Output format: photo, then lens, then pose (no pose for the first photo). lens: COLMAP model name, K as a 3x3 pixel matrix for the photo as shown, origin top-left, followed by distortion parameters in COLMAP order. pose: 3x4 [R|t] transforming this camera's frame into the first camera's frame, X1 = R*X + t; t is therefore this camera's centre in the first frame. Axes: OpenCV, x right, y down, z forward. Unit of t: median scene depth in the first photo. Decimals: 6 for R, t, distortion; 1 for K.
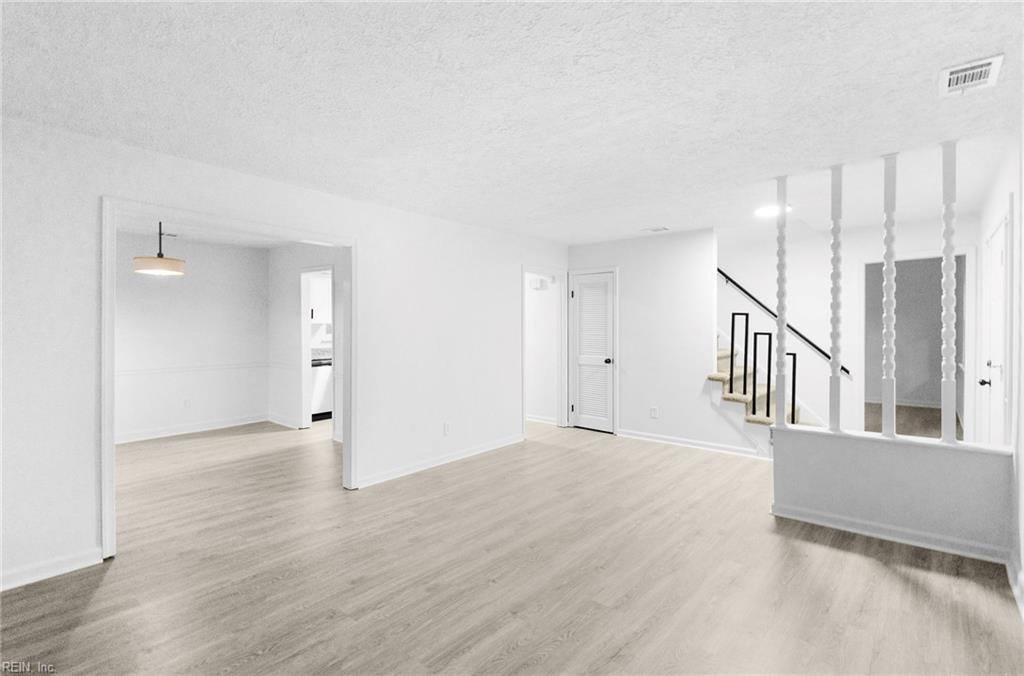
lens RADIAL K [[485.0, 0, 520.3], [0, 485.0, 331.3], [0, 0, 1]] dist [0.001191, 0.000304]
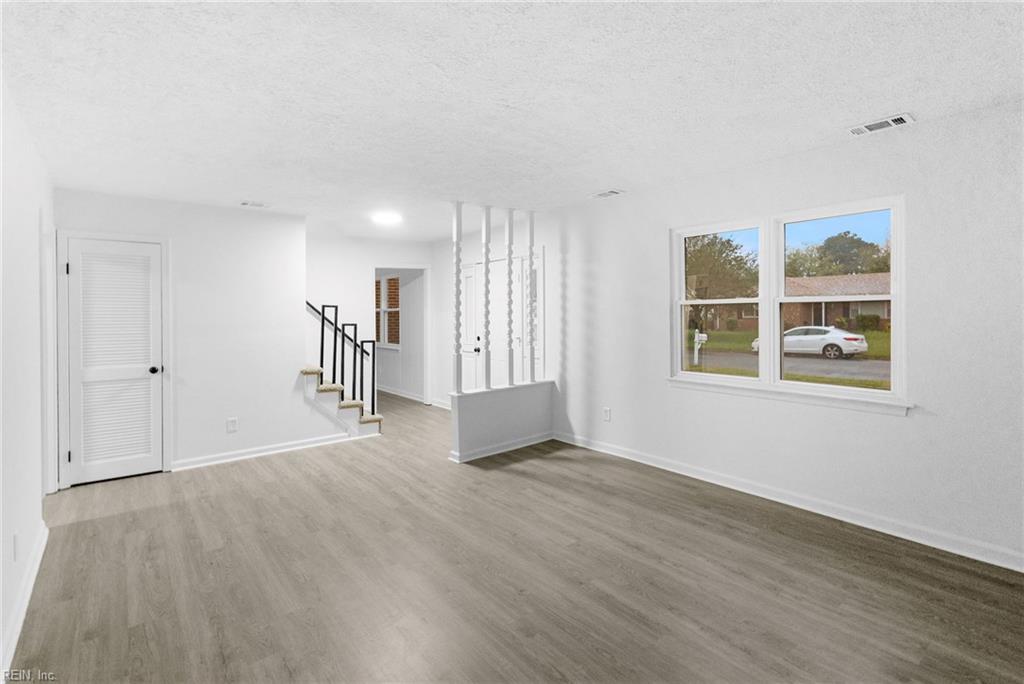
lens RADIAL K [[490.8, 0, 511.1], [0, 490.8, 320.9], [0, 0, 1]] dist [0.000905, 0.000422]
pose [[0.175478, -0.013987, 0.984384, -0.489890], [0.022509, 0.999695, 0.010192, -0.006106], [-0.984226, 0.020369, 0.175739, 0.423278]]
